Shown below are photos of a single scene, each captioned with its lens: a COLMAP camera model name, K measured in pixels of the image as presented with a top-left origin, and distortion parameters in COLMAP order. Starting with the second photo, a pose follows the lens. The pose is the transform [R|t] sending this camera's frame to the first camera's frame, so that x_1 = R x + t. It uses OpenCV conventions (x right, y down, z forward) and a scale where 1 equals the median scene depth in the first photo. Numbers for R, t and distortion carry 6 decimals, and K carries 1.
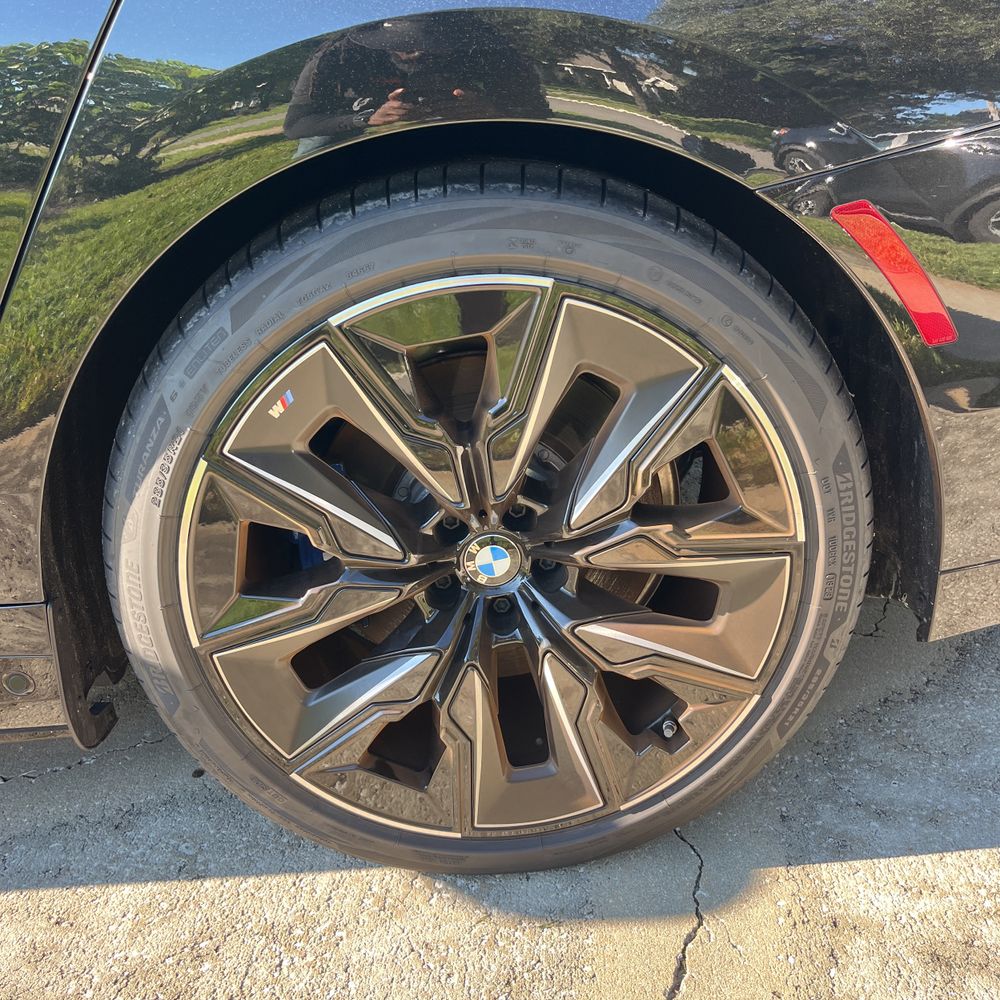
lens RADIAL K [[1022.3, 0, 500.5], [0, 1022.3, 497.0], [0, 0, 1]] dist [0.037370, -0.031999]
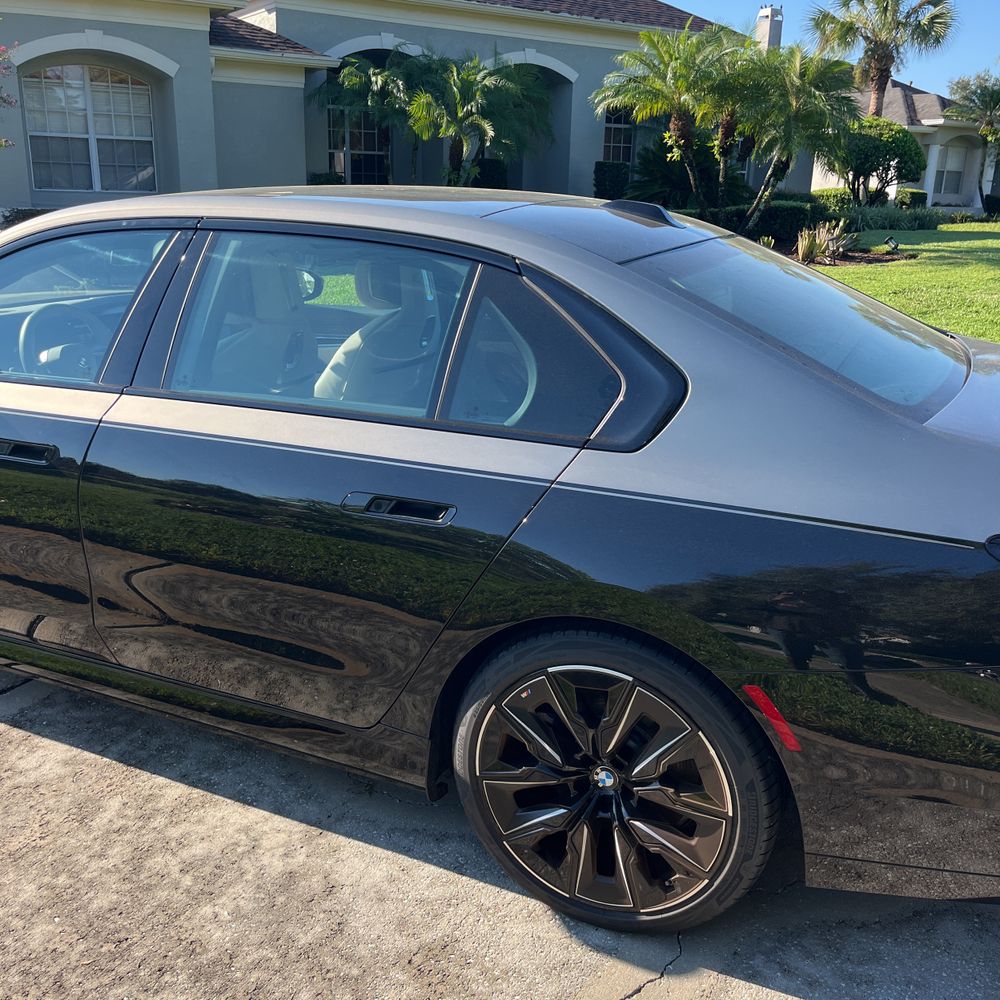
lens RADIAL K [[1025.2, 0, 505.5], [0, 1025.2, 505.1], [0, 0, 1]] dist [0.021210, 0.002343]
pose [[0.888811, 0.205757, -0.409487, 0.595598], [-0.240352, 0.970081, -0.034255, -0.387845], [0.390188, 0.128867, 0.911673, -1.208408]]
